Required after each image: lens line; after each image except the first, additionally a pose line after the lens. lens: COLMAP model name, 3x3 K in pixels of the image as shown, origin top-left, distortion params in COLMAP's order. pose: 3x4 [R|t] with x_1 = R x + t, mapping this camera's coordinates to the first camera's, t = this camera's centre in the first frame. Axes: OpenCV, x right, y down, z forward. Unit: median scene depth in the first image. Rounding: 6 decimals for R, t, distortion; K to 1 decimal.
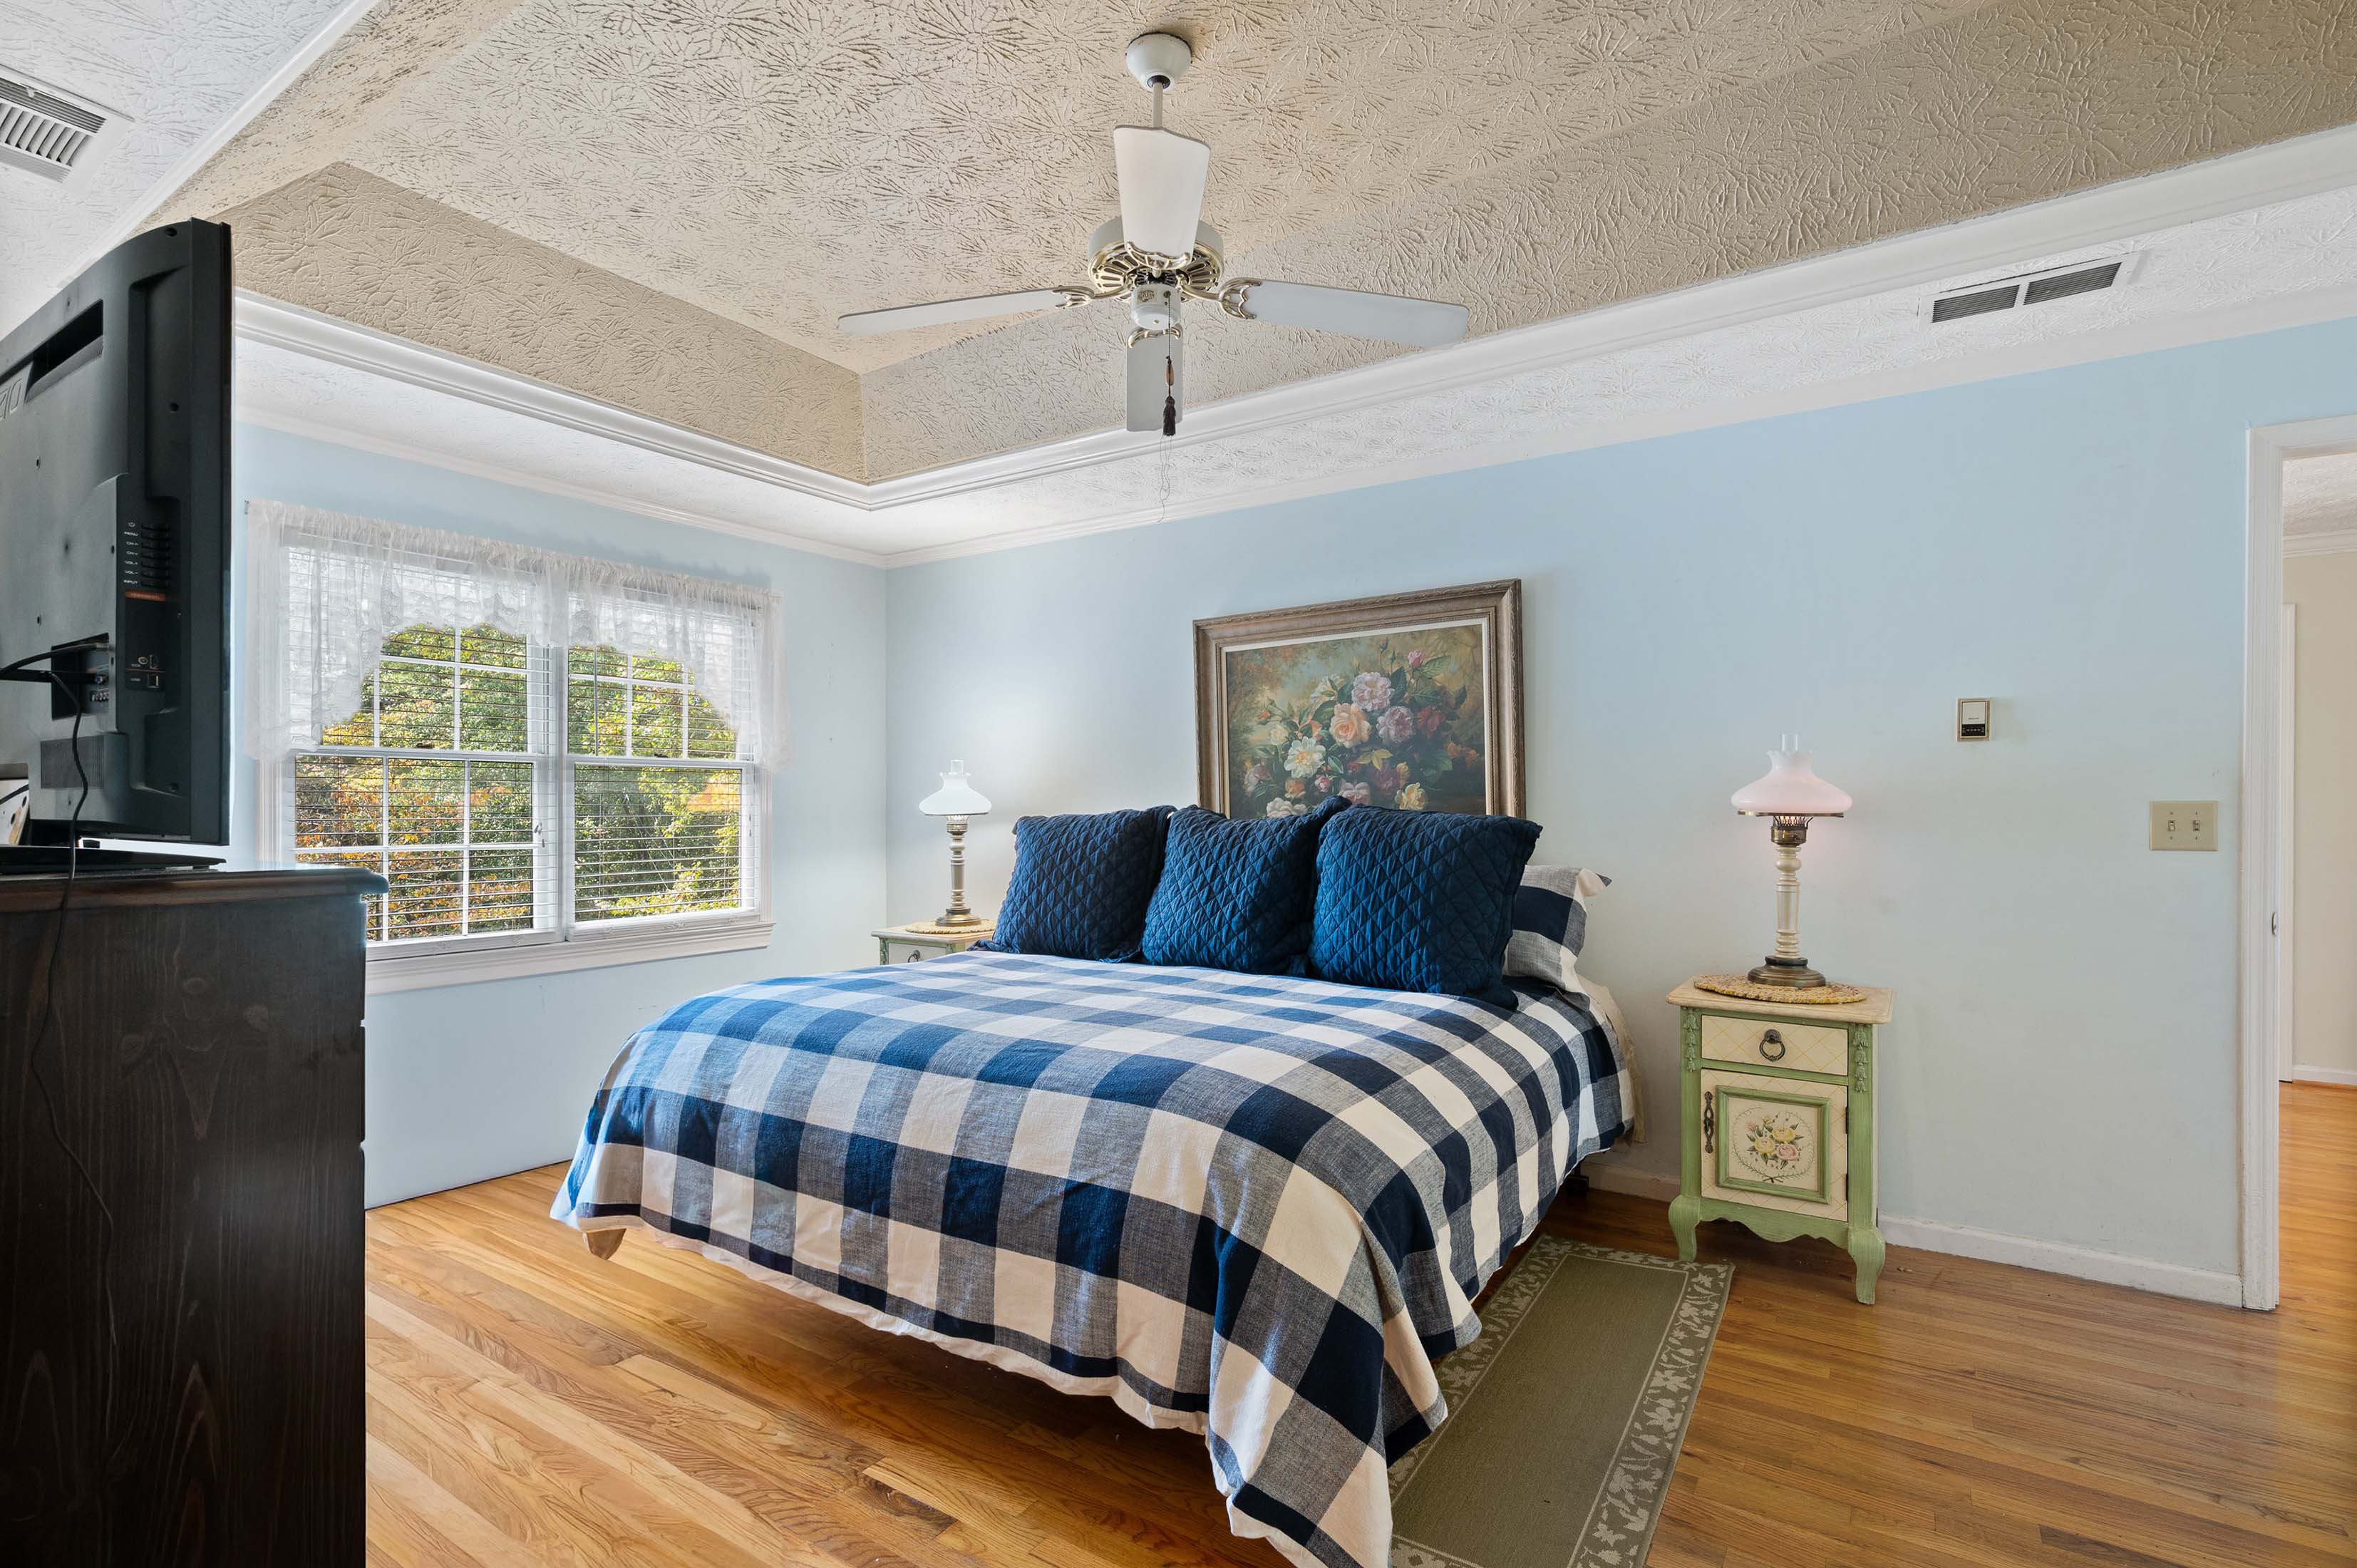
lens RADIAL K [[1089.2, 0, 1176.8], [0, 1089.2, 803.6], [0, 0, 1]] dist [-0.000609, 0.000627]
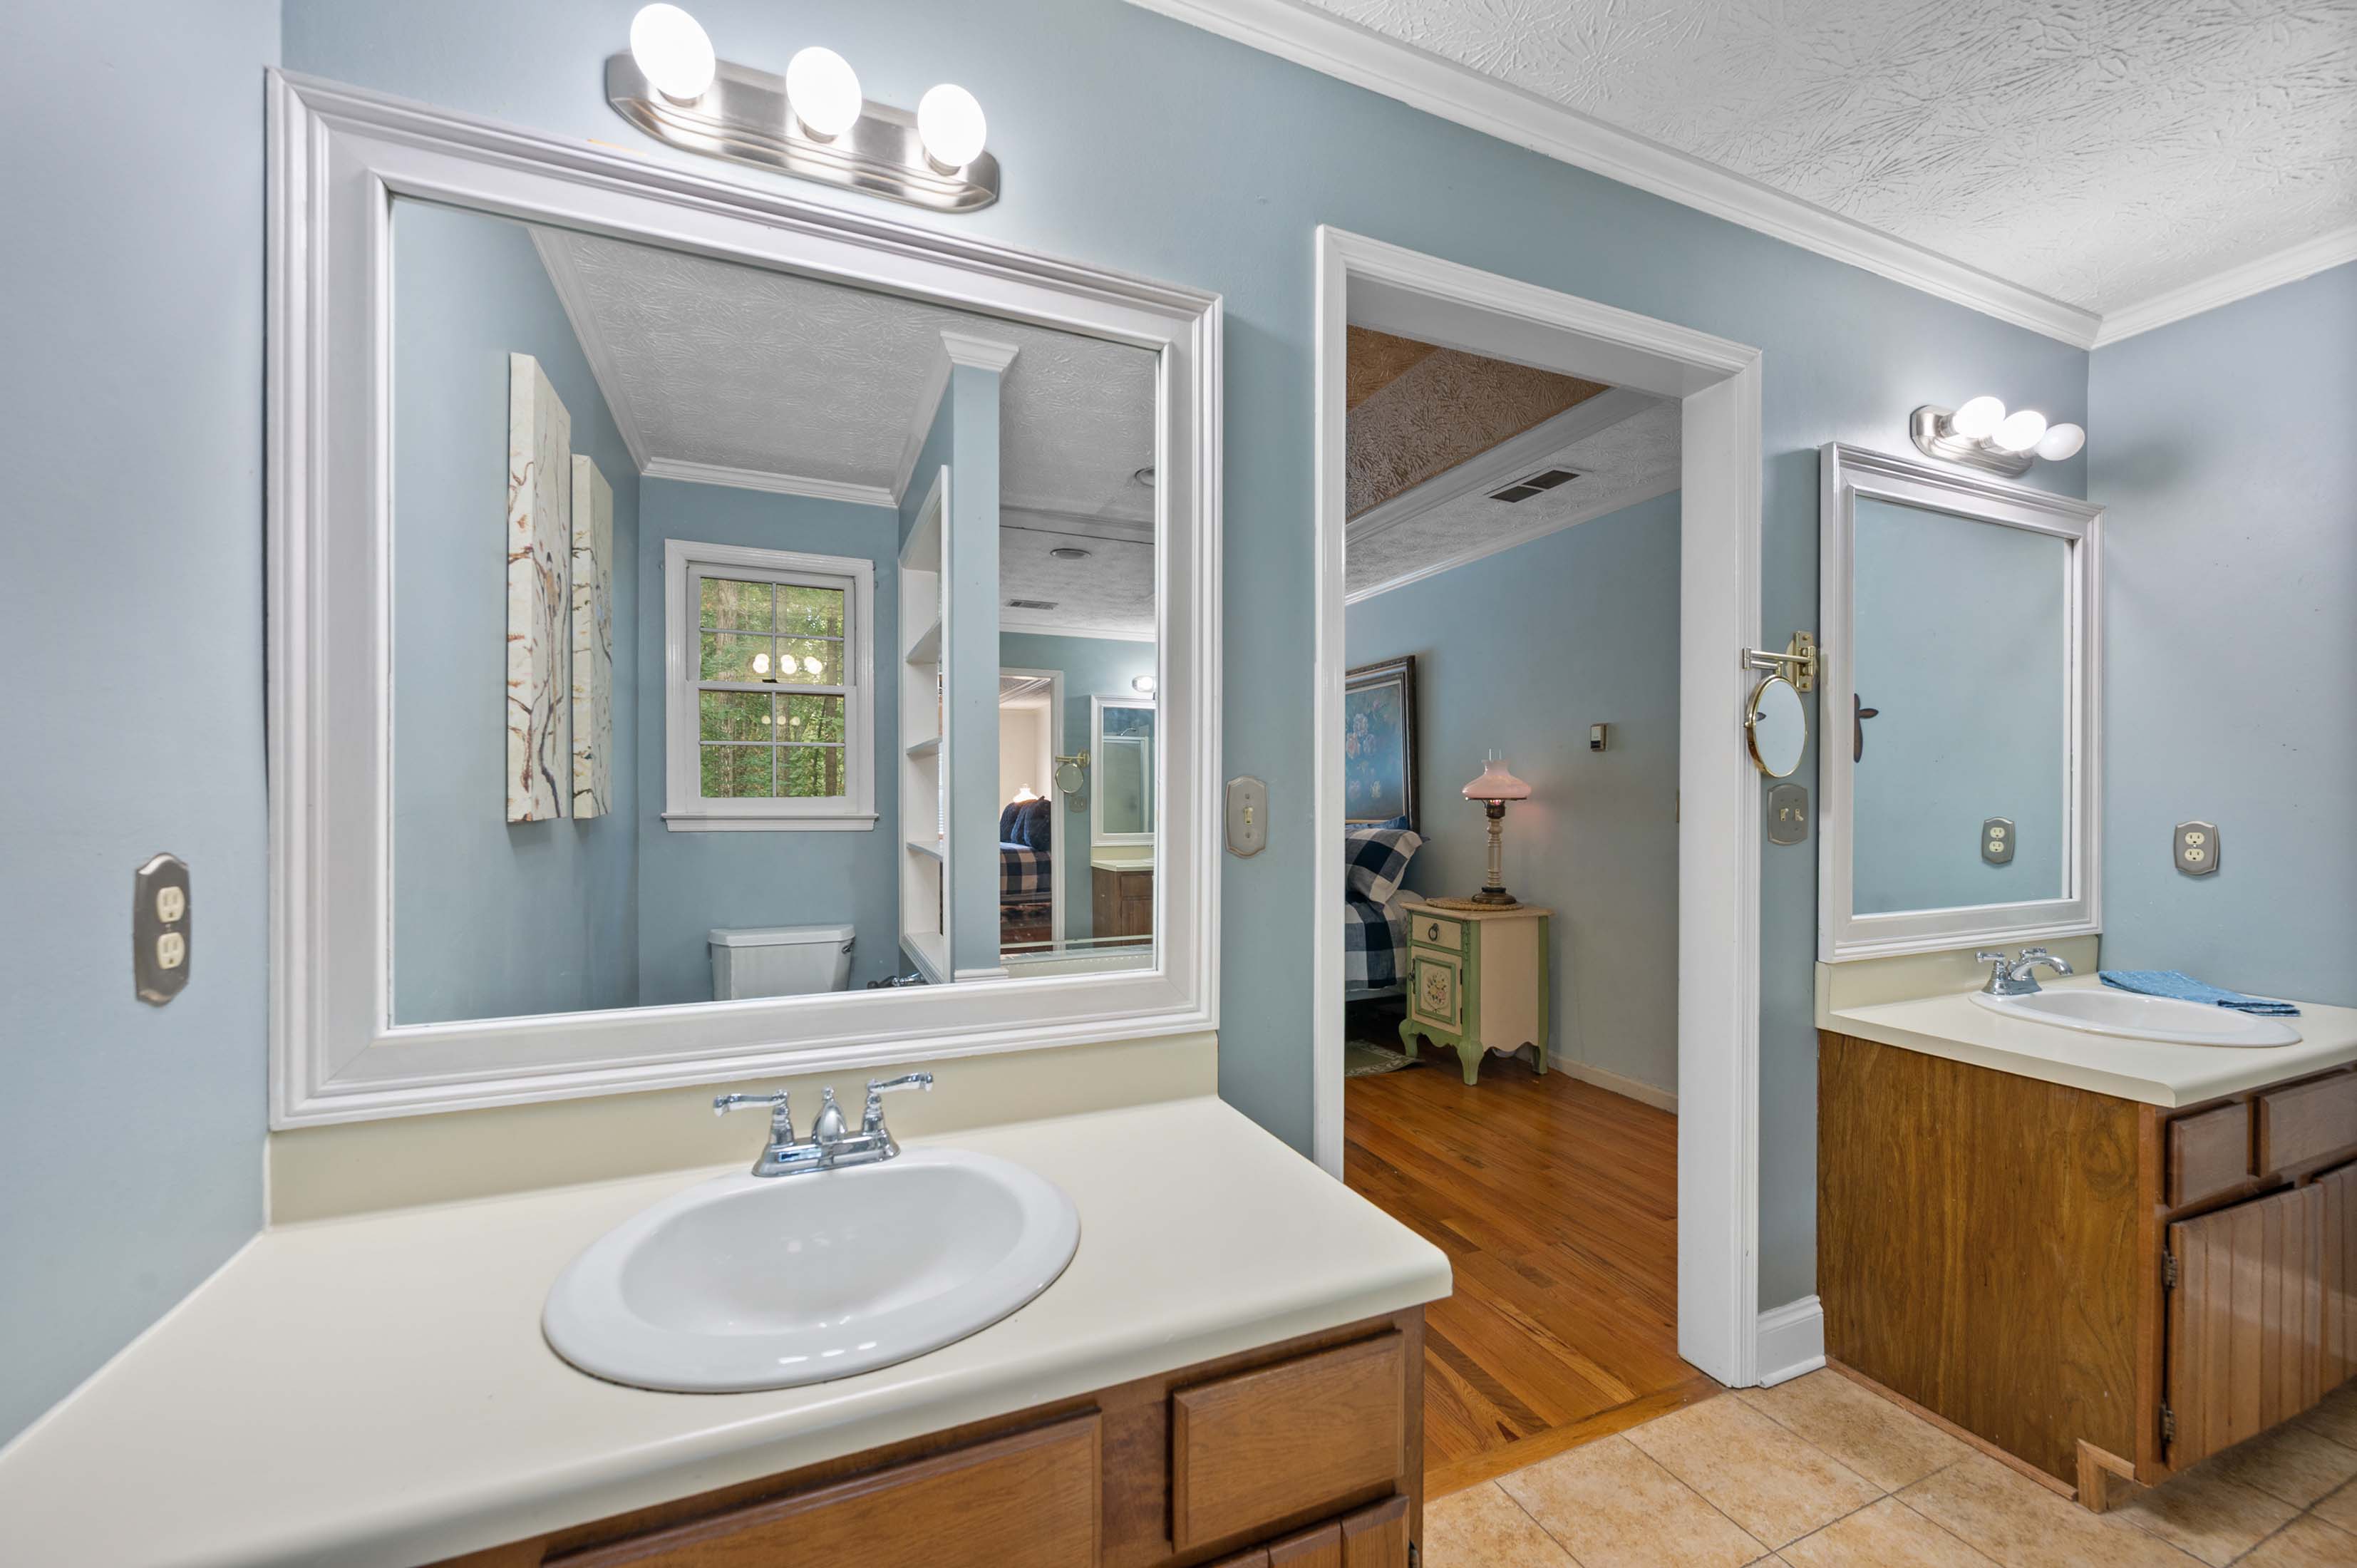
lens RADIAL K [[931.2, 0, 1184.0], [0, 931.2, 790.8], [0, 0, 1]] dist [0.000233, 0.000127]
pose [[0.830731, -0.004044, -0.556660, 1.013638], [0.001579, 0.999987, -0.004909, 0.004092], [0.556672, 0.003199, 0.830726, -0.438842]]
